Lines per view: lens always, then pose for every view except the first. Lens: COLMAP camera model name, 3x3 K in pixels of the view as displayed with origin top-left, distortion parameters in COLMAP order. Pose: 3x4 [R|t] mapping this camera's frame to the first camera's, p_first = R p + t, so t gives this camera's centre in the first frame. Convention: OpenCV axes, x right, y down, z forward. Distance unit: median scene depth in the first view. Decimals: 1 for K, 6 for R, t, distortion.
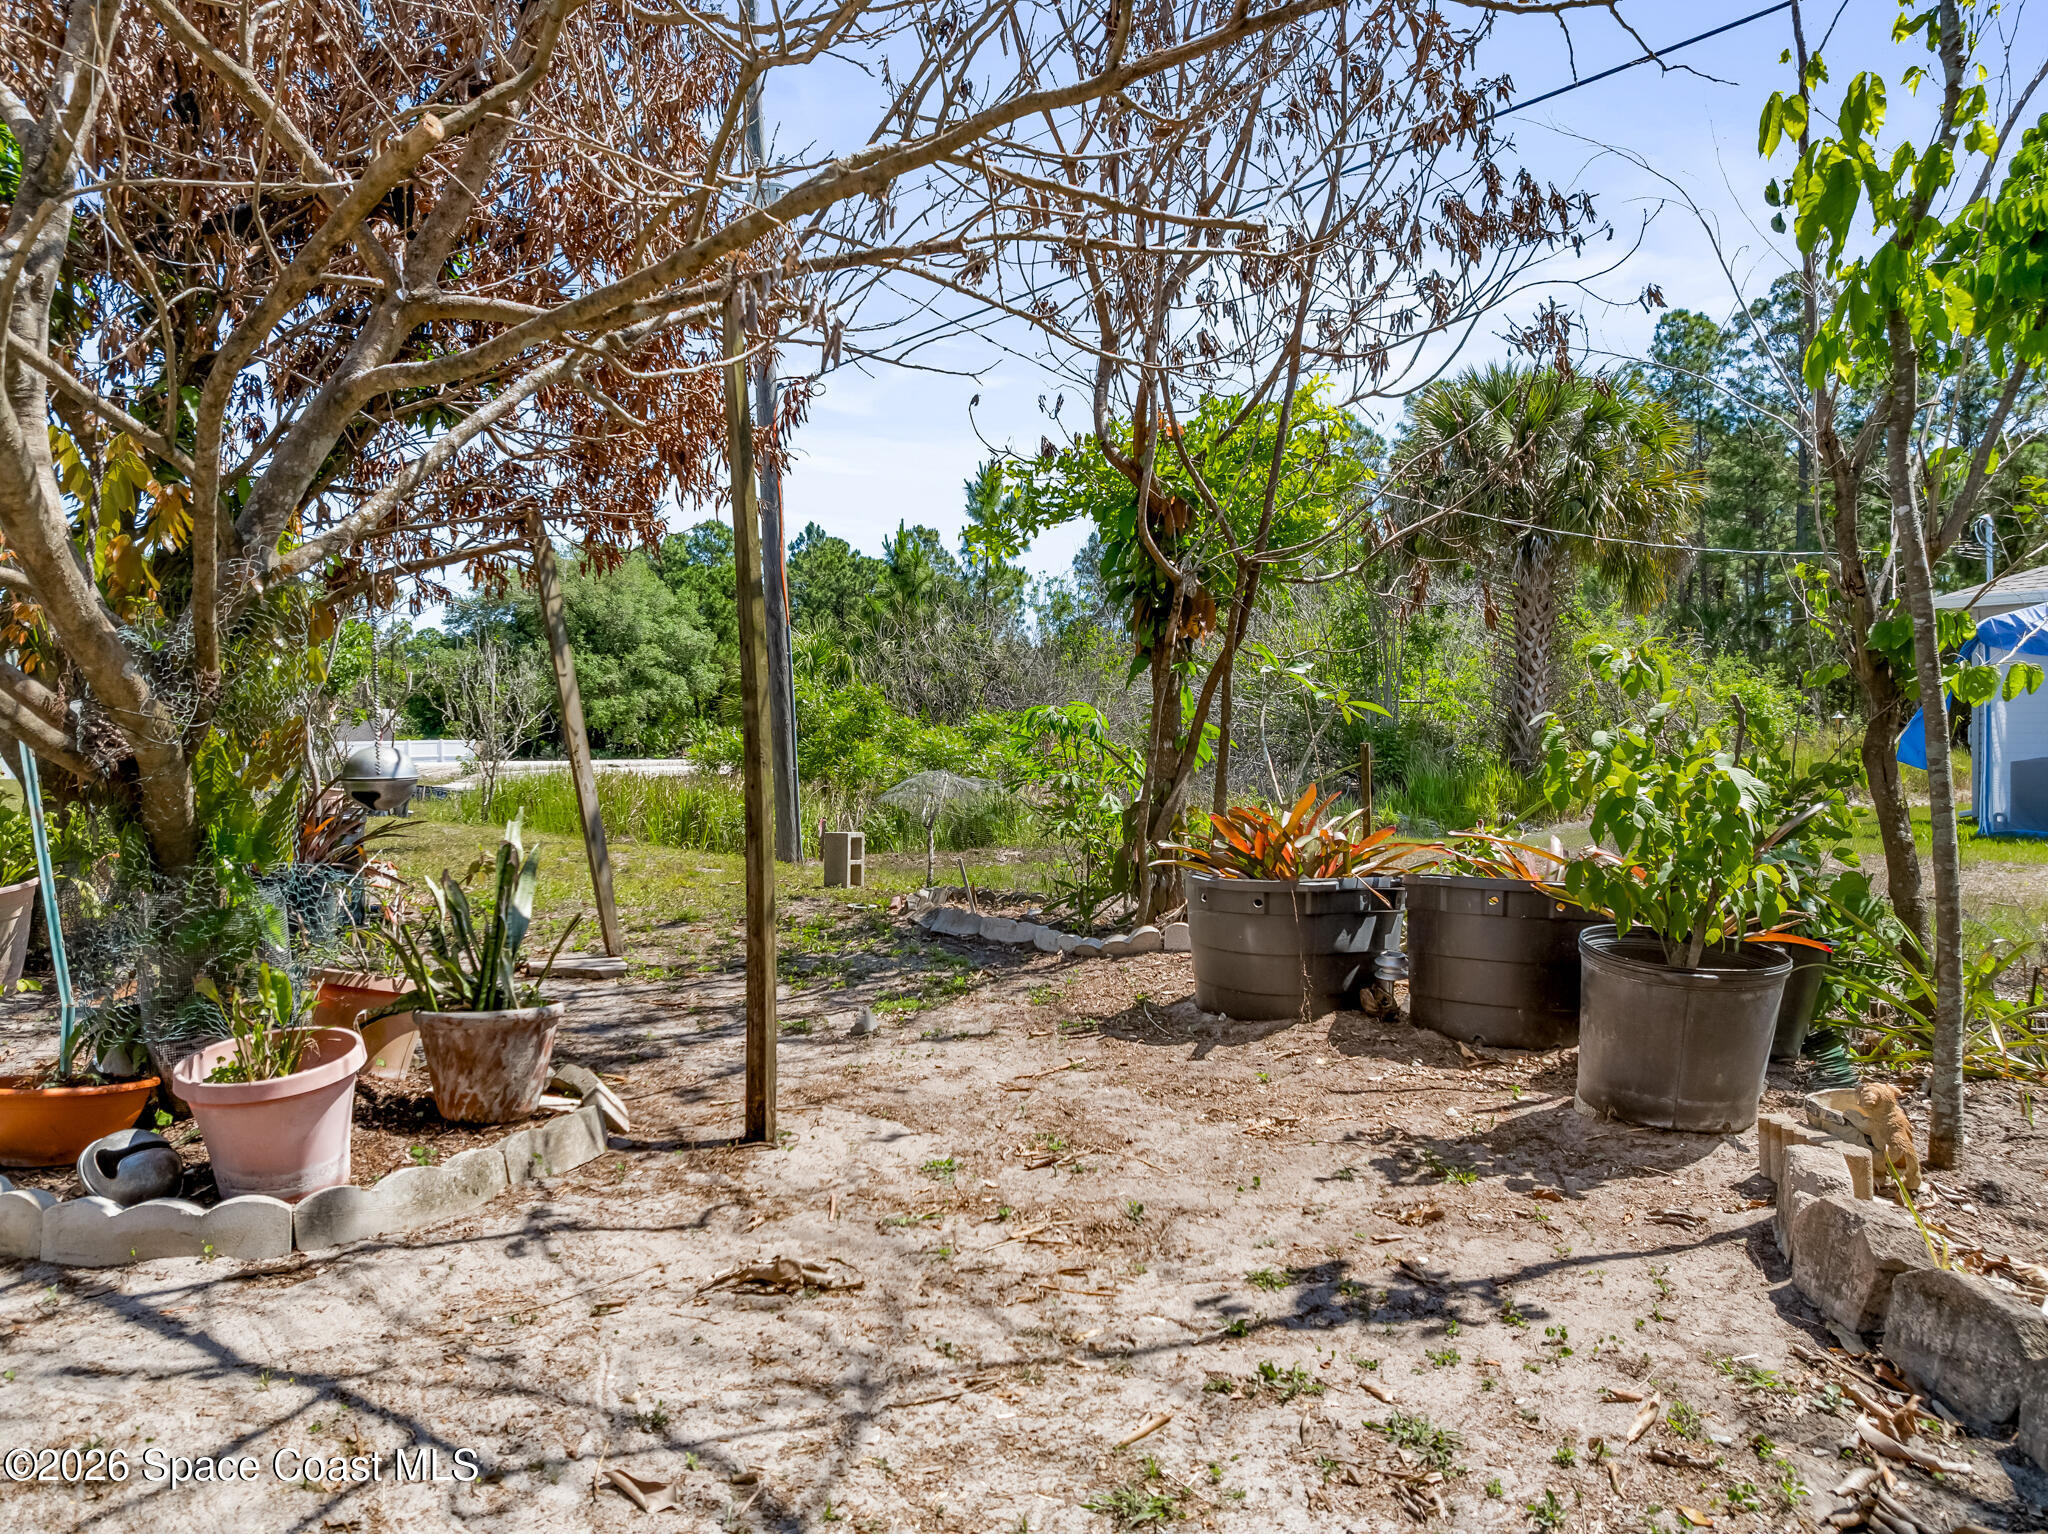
lens RADIAL K [[1442.6, 0, 1033.9], [0, 1442.6, 765.1], [0, 0, 1]] dist [-0.031832, 0.003440]
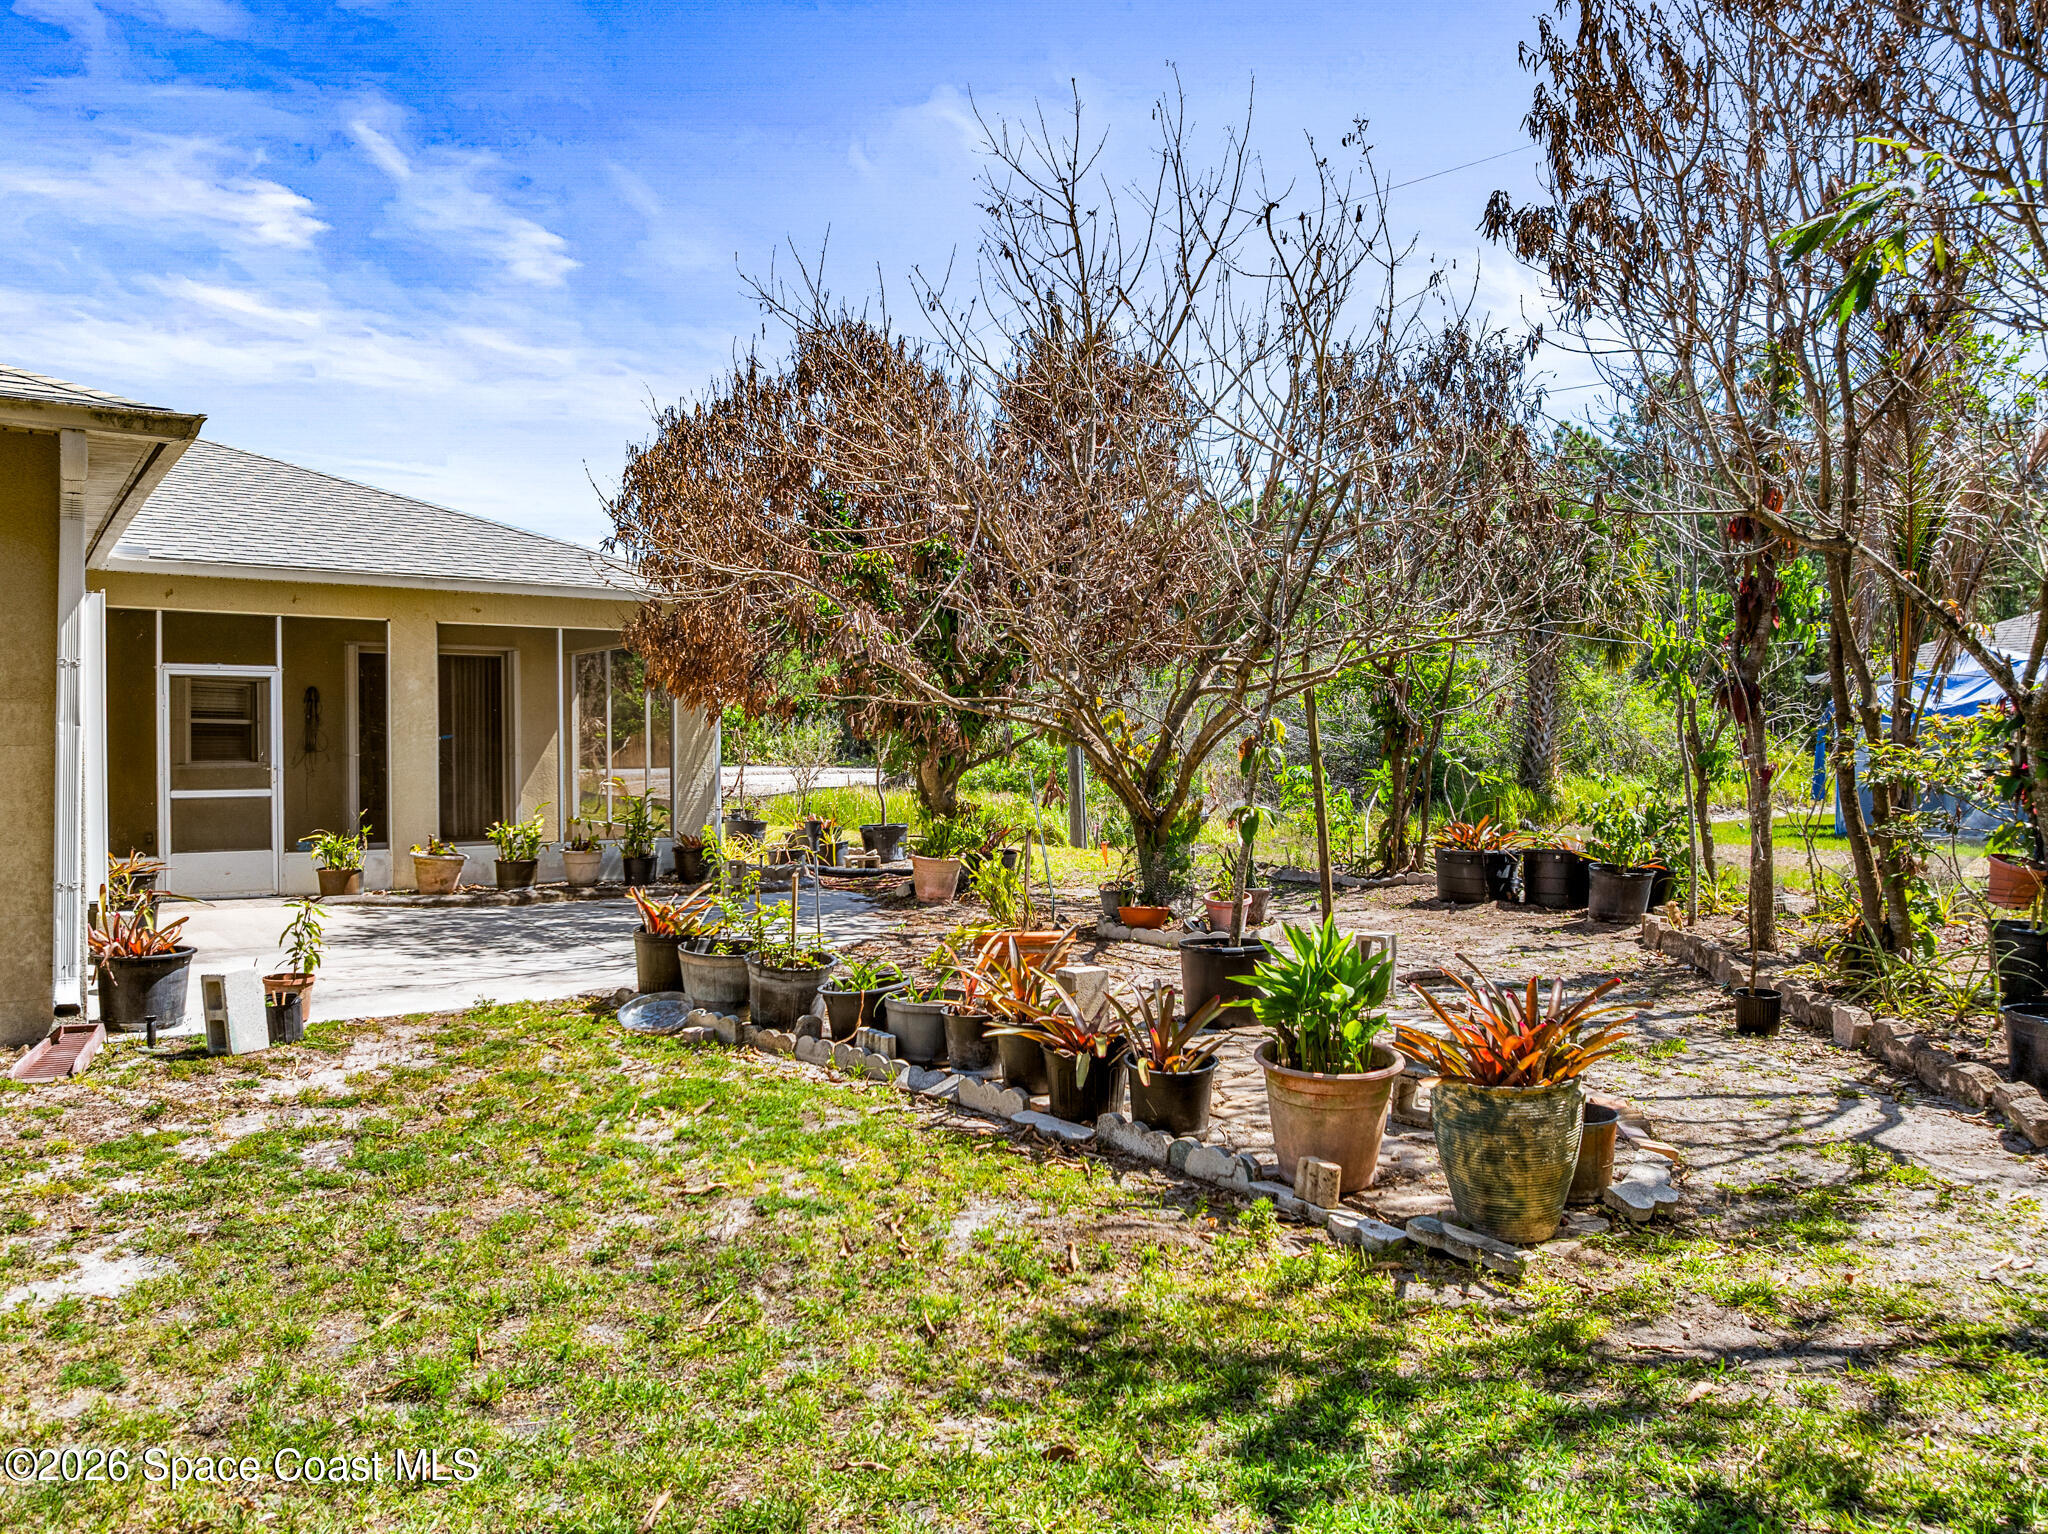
lens RADIAL K [[1442.6, 0, 1033.9], [0, 1442.6, 765.1], [0, 0, 1]] dist [-0.031832, 0.003440]
pose [[0.999969, -0.001175, 0.007726, -0.664077], [0.001188, 0.999998, -0.001626, -0.075546], [-0.007724, 0.001635, 0.999969, -1.650124]]
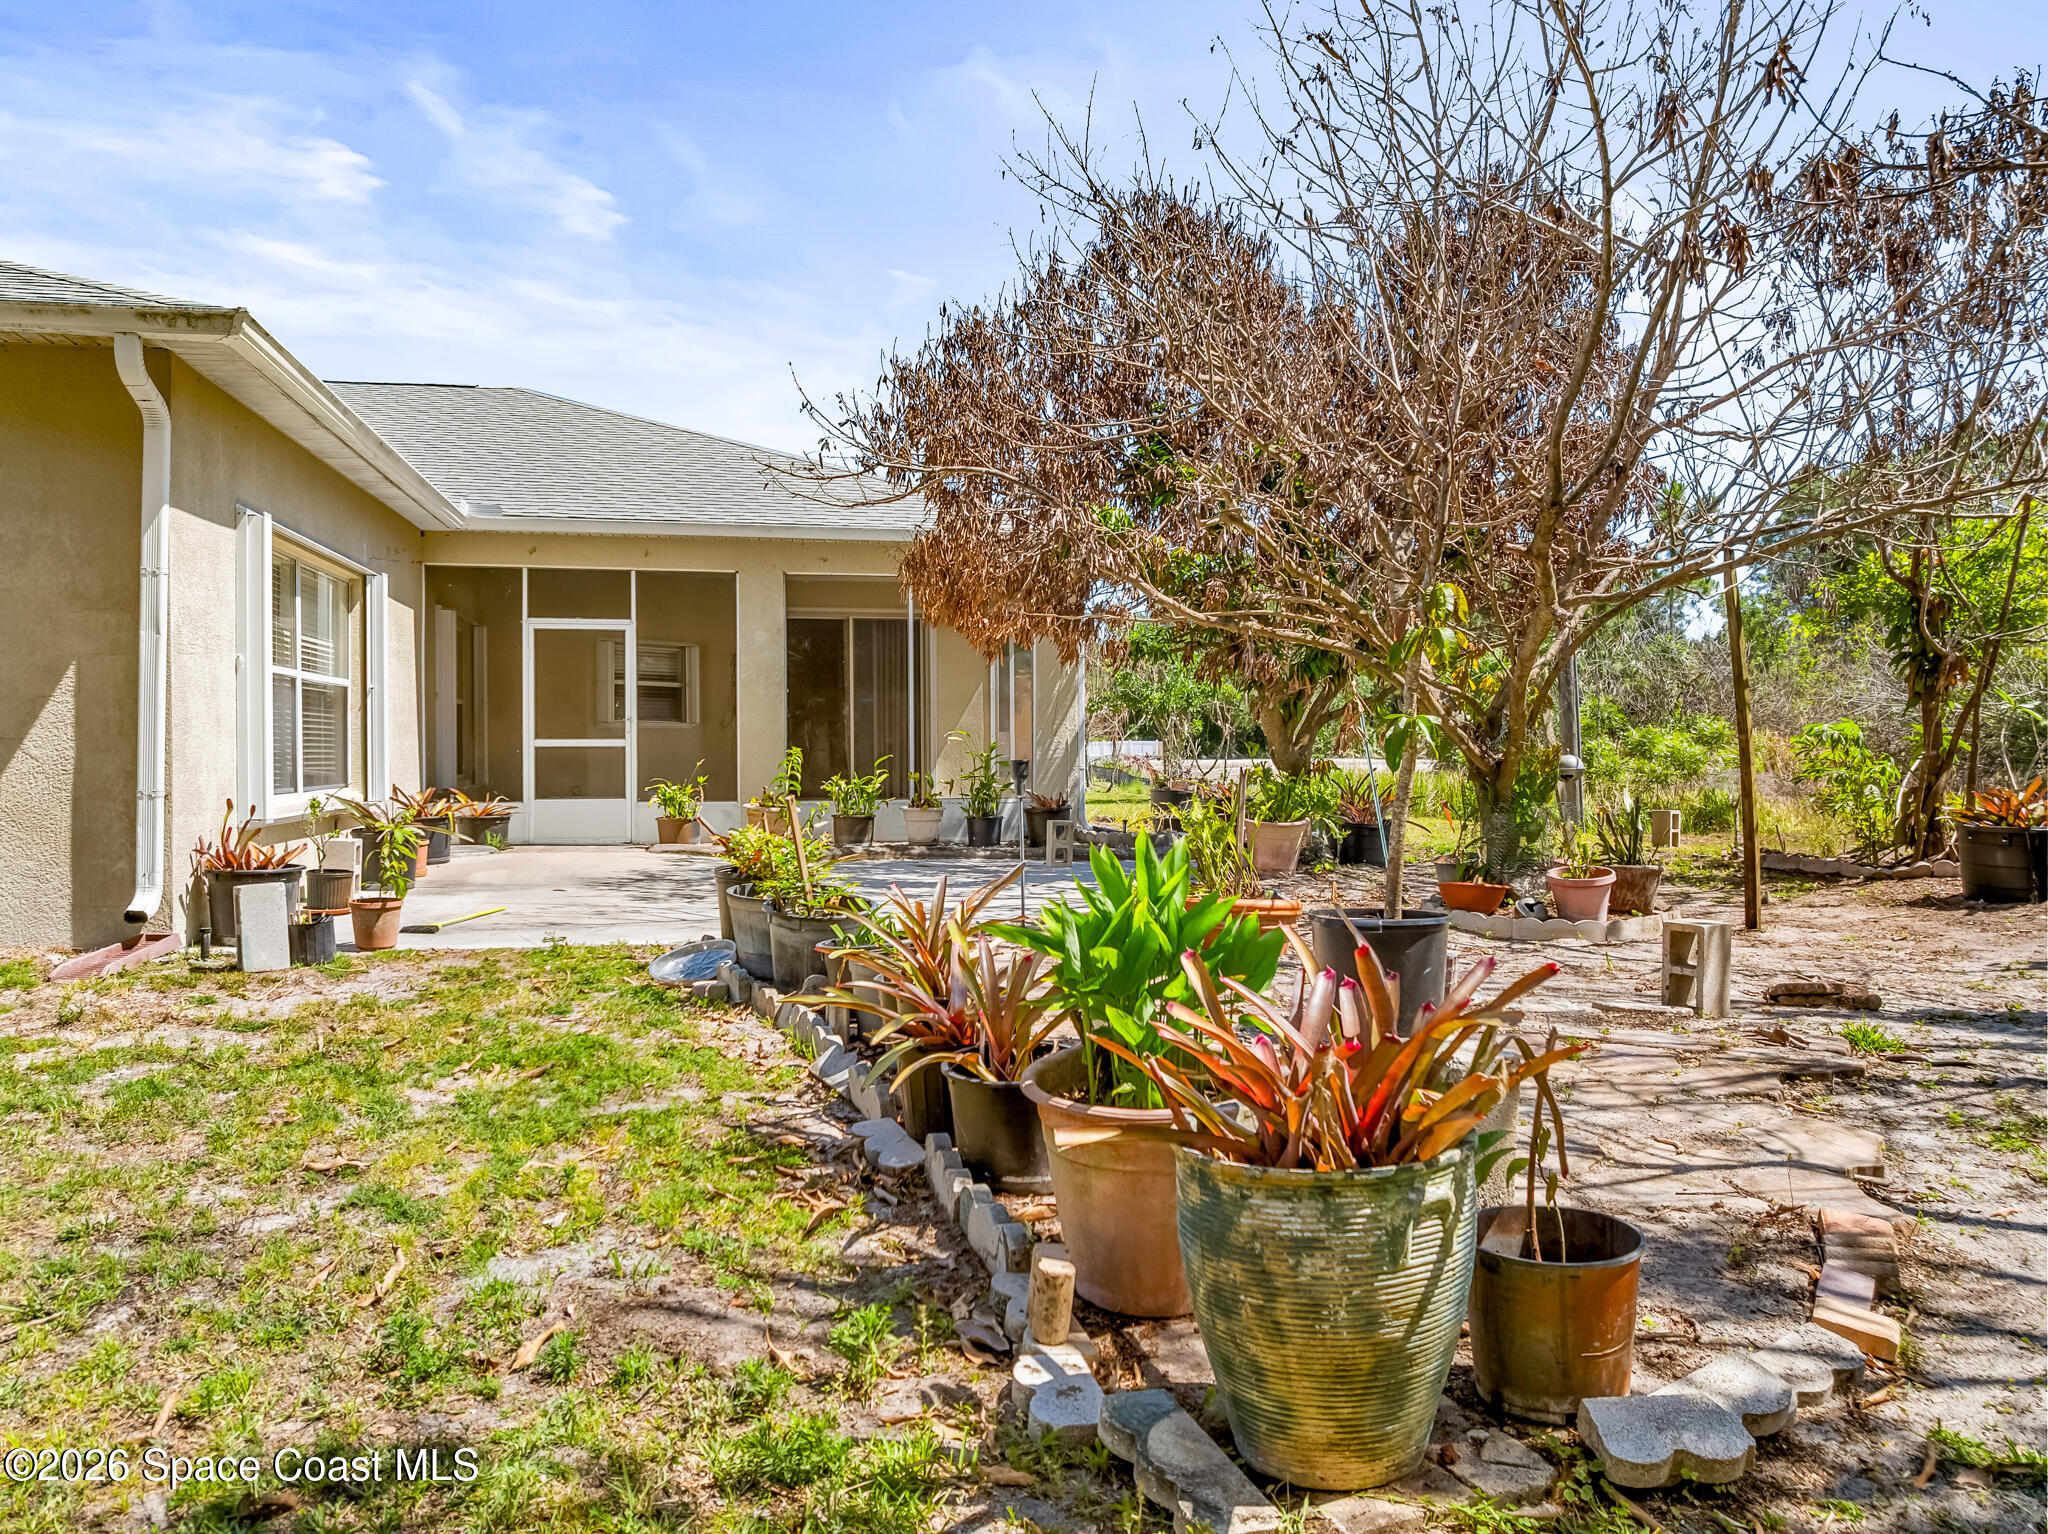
lens RADIAL K [[1442.6, 0, 1033.9], [0, 1442.6, 765.1], [0, 0, 1]] dist [-0.031832, 0.003440]
pose [[0.912033, 0.004807, -0.410088, -0.231333], [-0.005073, 0.999987, 0.000439, 0.005713], [0.410084, 0.001679, 0.912046, -1.168434]]
